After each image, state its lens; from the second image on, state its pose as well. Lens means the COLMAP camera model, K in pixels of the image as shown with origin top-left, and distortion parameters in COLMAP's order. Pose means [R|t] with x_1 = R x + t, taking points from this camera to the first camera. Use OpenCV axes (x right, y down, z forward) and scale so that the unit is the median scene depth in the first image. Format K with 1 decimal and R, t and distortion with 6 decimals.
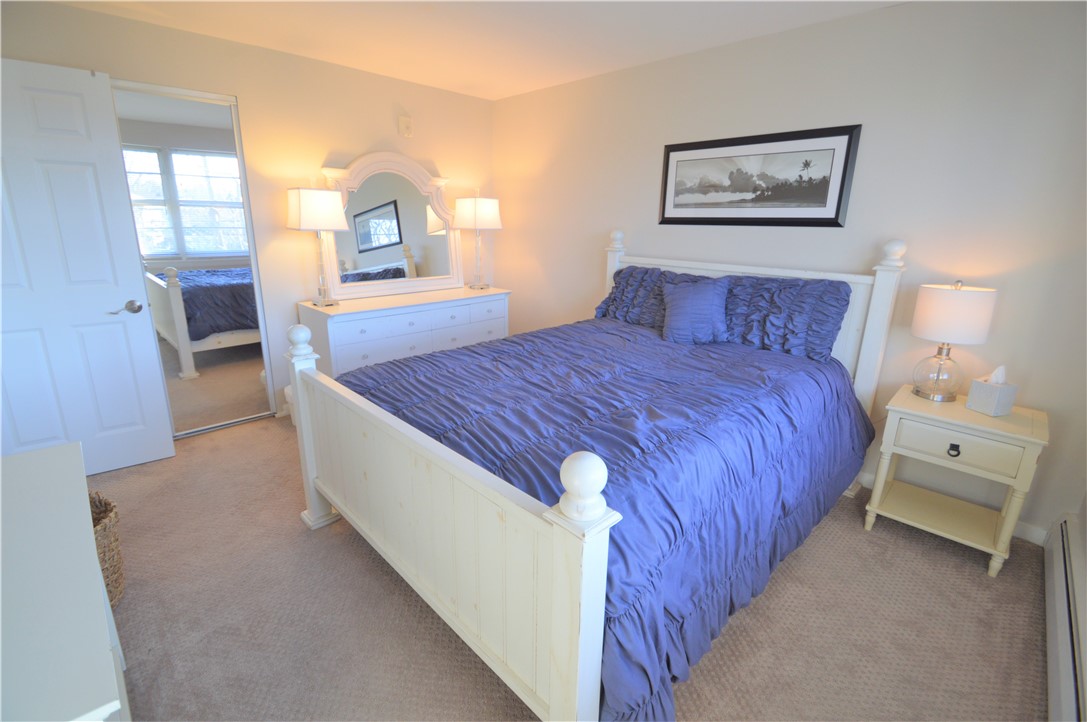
lens RADIAL K [[481.9, 0, 541.5], [0, 481.9, 357.3], [0, 0, 1]] dist [0.013470, -0.017334]
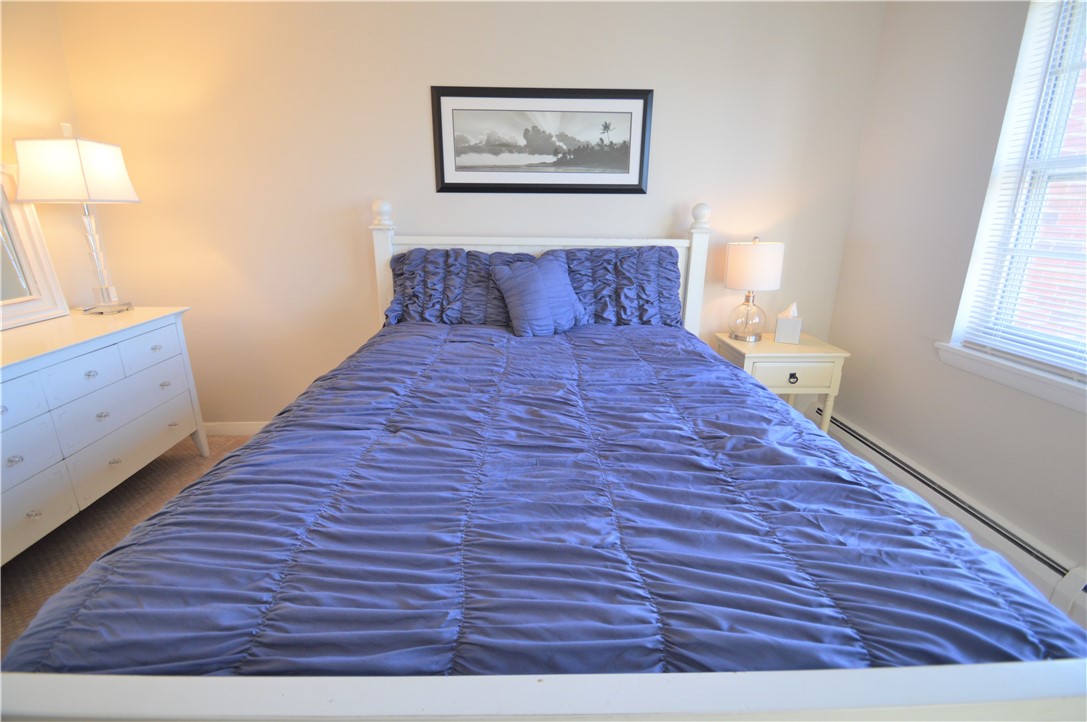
lens RADIAL K [[481.9, 0, 541.5], [0, 481.9, 357.3], [0, 0, 1]] dist [0.013470, -0.017334]
pose [[0.683460, -0.217310, 0.696893, -0.292087], [0.202762, 0.973610, 0.104745, -0.081077], [-0.701264, 0.069714, 0.709485, 0.435255]]
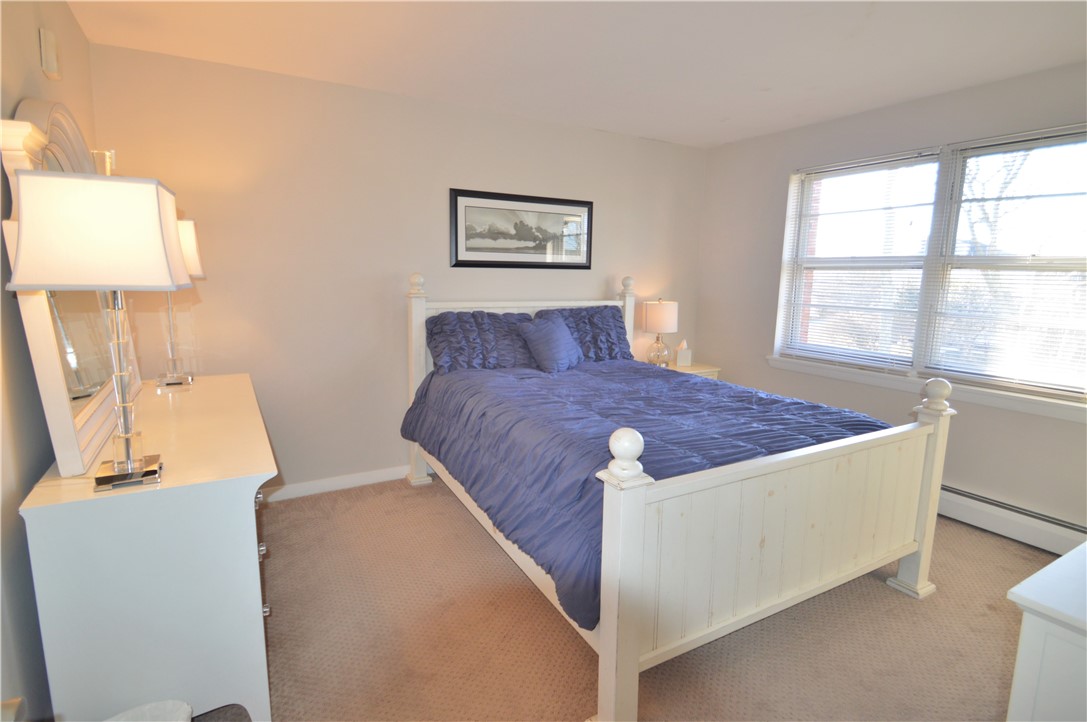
lens RADIAL K [[537.4, 0, 543.5], [0, 537.4, 361.0], [0, 0, 1]] dist [-0.000106, -0.026579]
pose [[0.261638, -0.171369, 0.949831, -0.929367], [0.251130, 0.962302, 0.104443, -0.198579], [-0.931922, 0.211205, 0.294810, 0.680196]]
